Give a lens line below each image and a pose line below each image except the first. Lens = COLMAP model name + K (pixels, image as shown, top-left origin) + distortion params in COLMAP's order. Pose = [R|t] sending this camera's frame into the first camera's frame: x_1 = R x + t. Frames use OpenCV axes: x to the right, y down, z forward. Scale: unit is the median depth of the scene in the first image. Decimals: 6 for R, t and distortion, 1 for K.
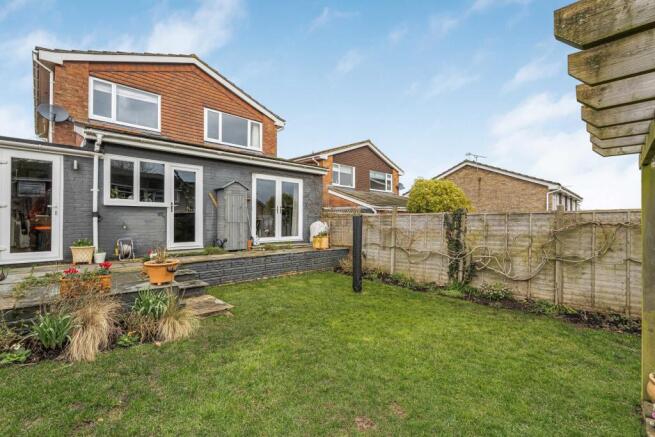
lens RADIAL K [[294.2, 0, 329.7], [0, 294.2, 218.2], [0, 0, 1]] dist [-0.002381, -0.000066]
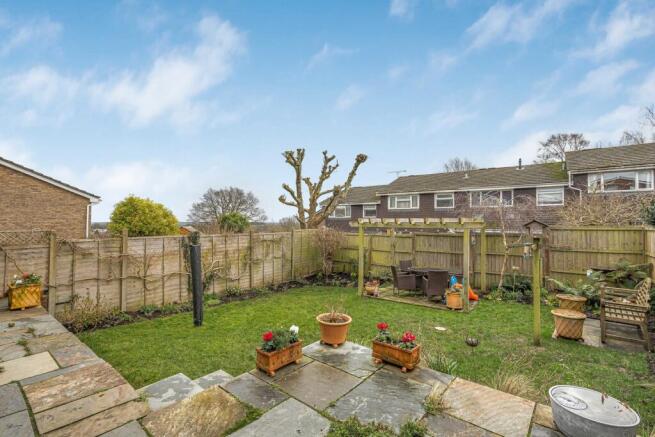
lens RADIAL K [[294.2, 0, 329.7], [0, 294.2, 218.2], [0, 0, 1]] dist [-0.002381, -0.000066]
pose [[-0.090139, 0.017382, 0.995778, -0.682140], [-0.012371, 0.999751, -0.018571, -0.062296], [-0.995852, -0.013993, -0.089901, 0.505090]]
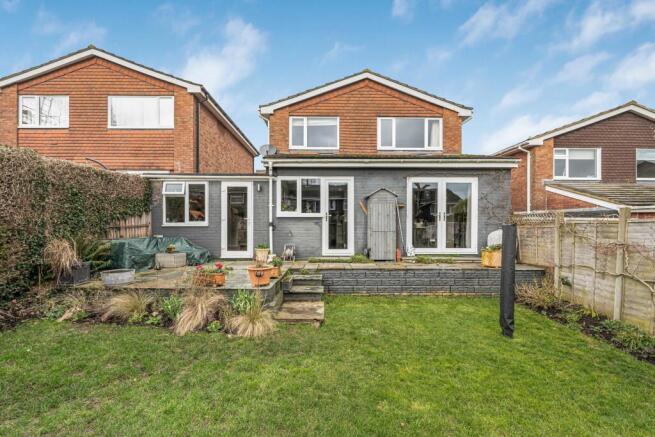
lens RADIAL K [[299.7, 0, 327.0], [0, 299.7, 226.5], [0, 0, 1]] dist [-0.003249, -0.000171]
pose [[0.720954, -0.000698, -0.692982, 0.211031], [0.005625, 0.999972, 0.004845, -0.006111], [0.692960, -0.007391, 0.720938, 0.162073]]
